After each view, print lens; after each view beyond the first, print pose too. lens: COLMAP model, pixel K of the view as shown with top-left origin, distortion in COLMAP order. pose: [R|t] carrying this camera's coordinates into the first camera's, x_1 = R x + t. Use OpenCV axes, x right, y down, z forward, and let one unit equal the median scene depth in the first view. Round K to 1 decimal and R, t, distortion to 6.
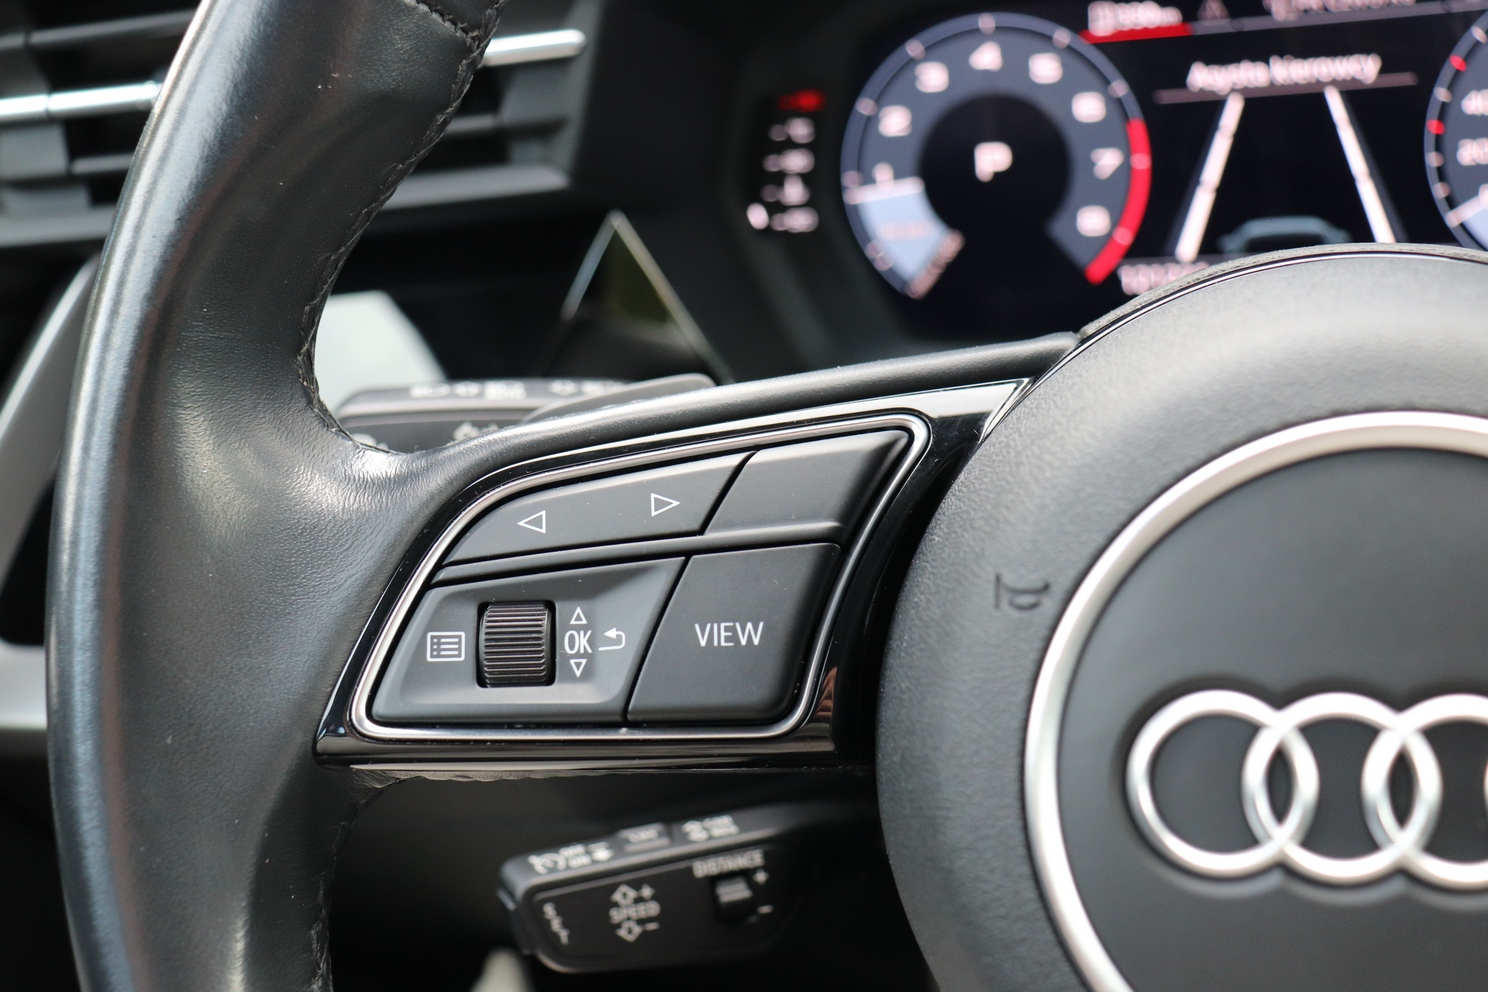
lens RADIAL K [[1734.6, 0, 727.5], [0, 1734.6, 488.2], [0, 0, 1]] dist [-0.101577, 0.271789]
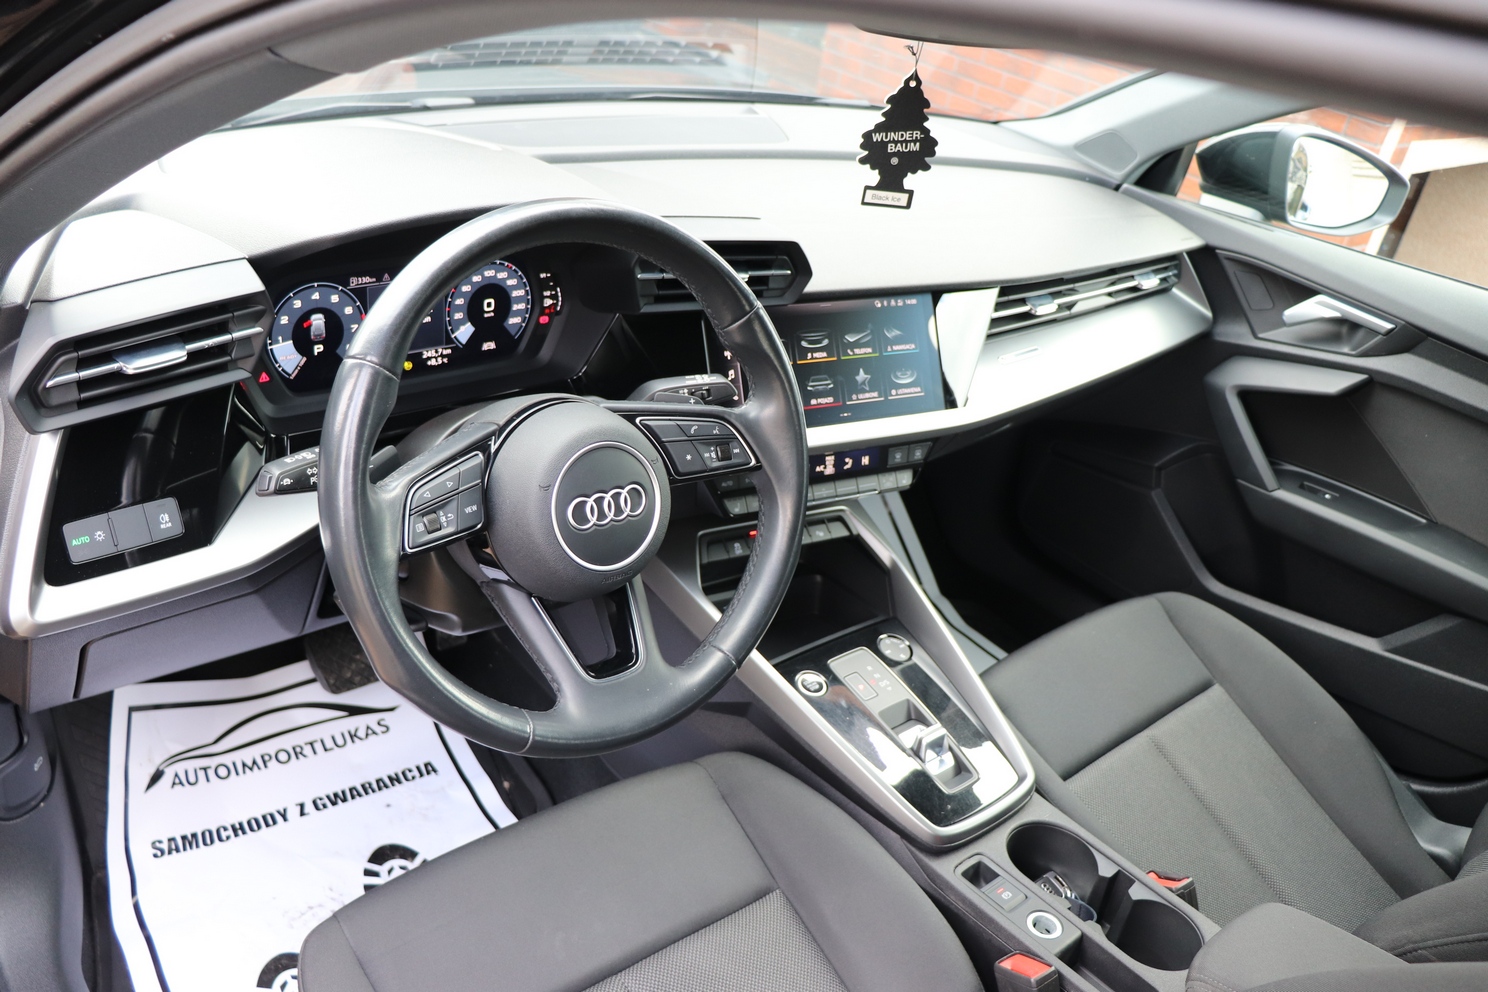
lens RADIAL K [[1229.5, 0, 735.2], [0, 1229.5, 494.9], [0, 0, 1]] dist [-0.203291, 0.191635]
pose [[0.565303, -0.221354, 0.794629, -1.153279], [0.078891, 0.973415, 0.215033, -0.315489], [-0.821102, -0.058870, 0.567737, -0.742070]]
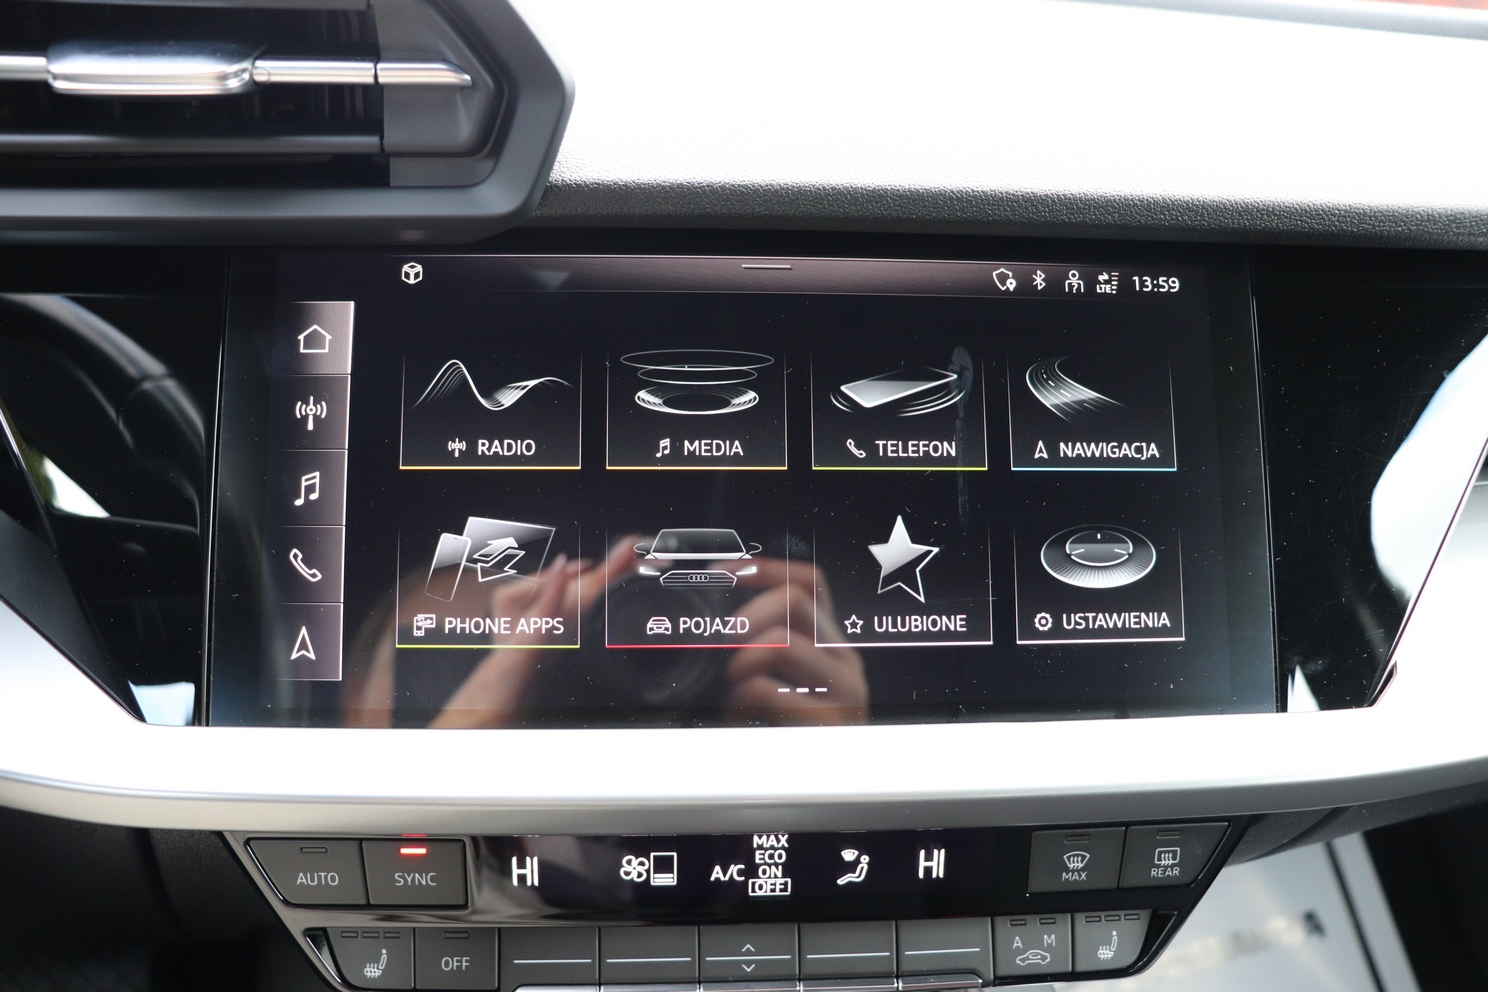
lens RADIAL K [[1229.5, 0, 735.2], [0, 1229.5, 494.9], [0, 0, 1]] dist [-0.203291, 0.191635]
pose [[0.879017, -0.047584, 0.474410, 0.743278], [0.036010, 0.998791, 0.033457, -0.031589], [-0.475429, -0.012326, 0.879668, -0.006914]]
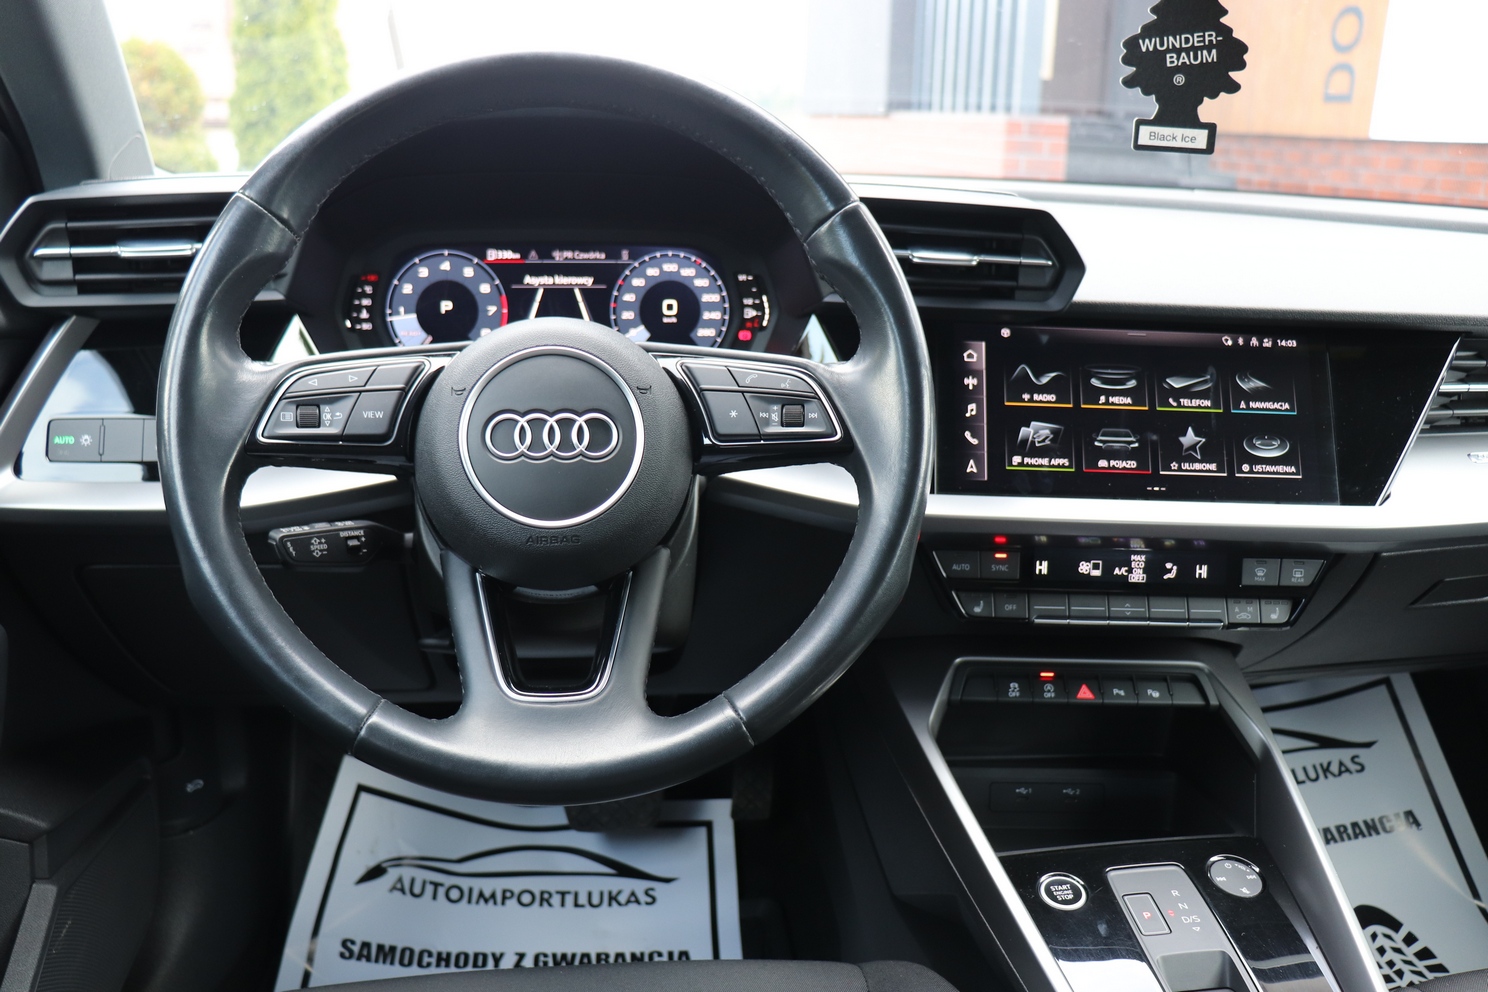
lens RADIAL K [[1229.6, 0, 725.4], [0, 1229.6, 485.4], [0, 0, 1]] dist [-0.186844, 0.171602]
pose [[0.924141, 0.028740, 0.380968, -0.143818], [0.005667, 0.996026, -0.088885, 0.240656], [-0.382009, 0.084301, 0.920306, -0.797496]]
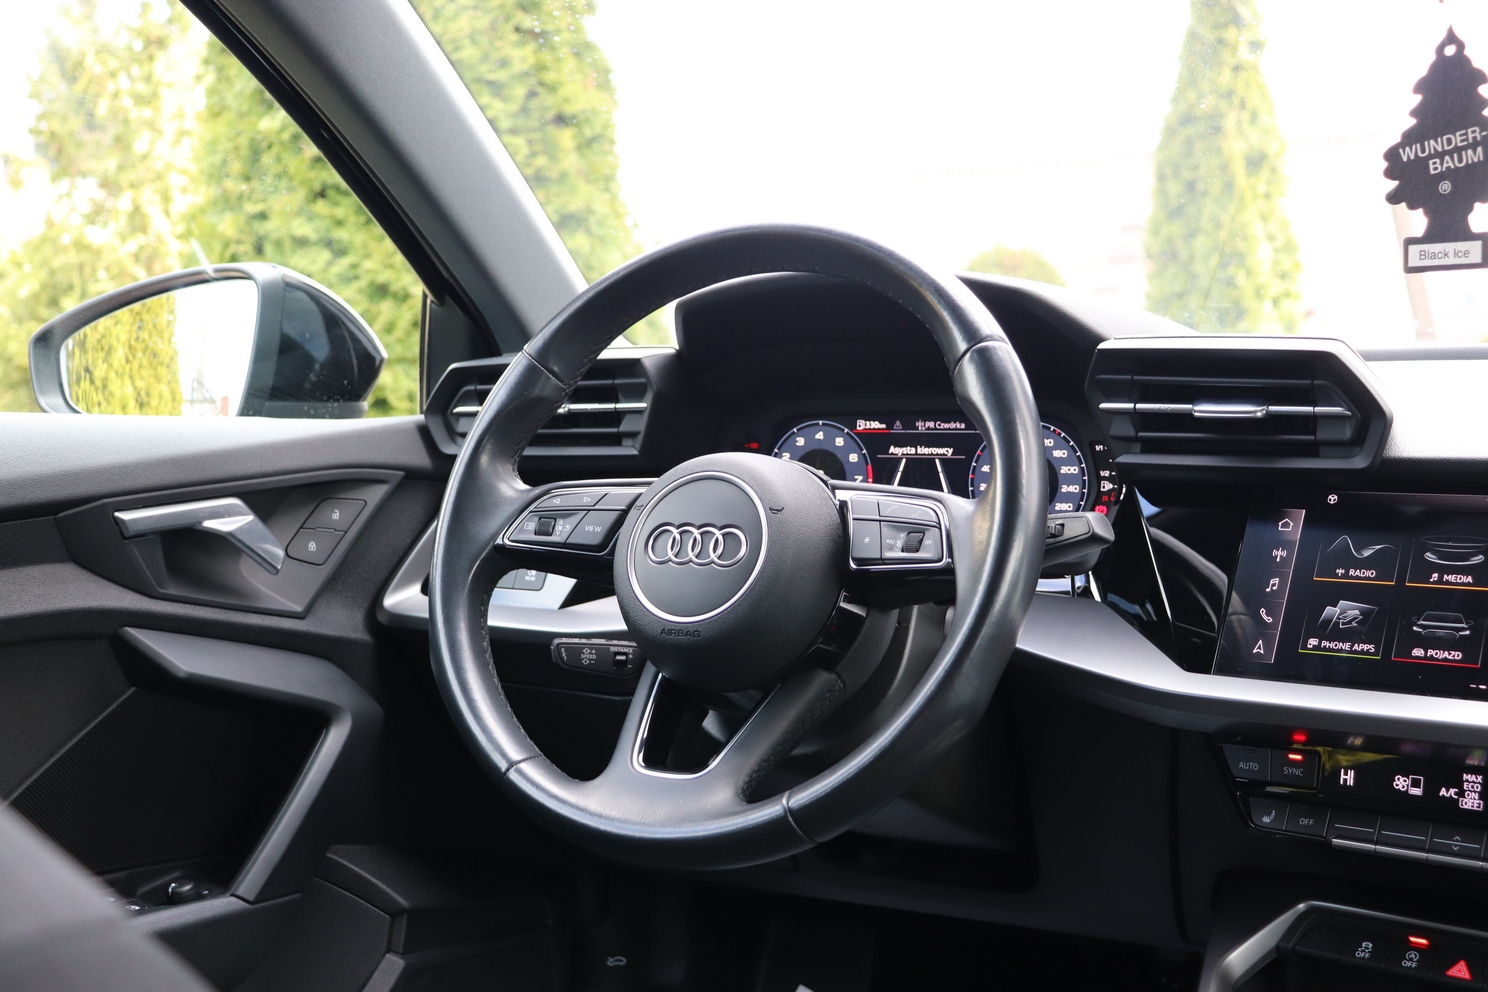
lens RADIAL K [[1734.6, 0, 727.5], [0, 1734.6, 488.2], [0, 0, 1]] dist [-0.101577, 0.271789]
pose [[0.958034, 0.114145, -0.262947, 0.747650], [-0.180029, 0.953415, -0.242052, 0.505855], [0.223069, 0.279233, 0.933954, -1.516805]]
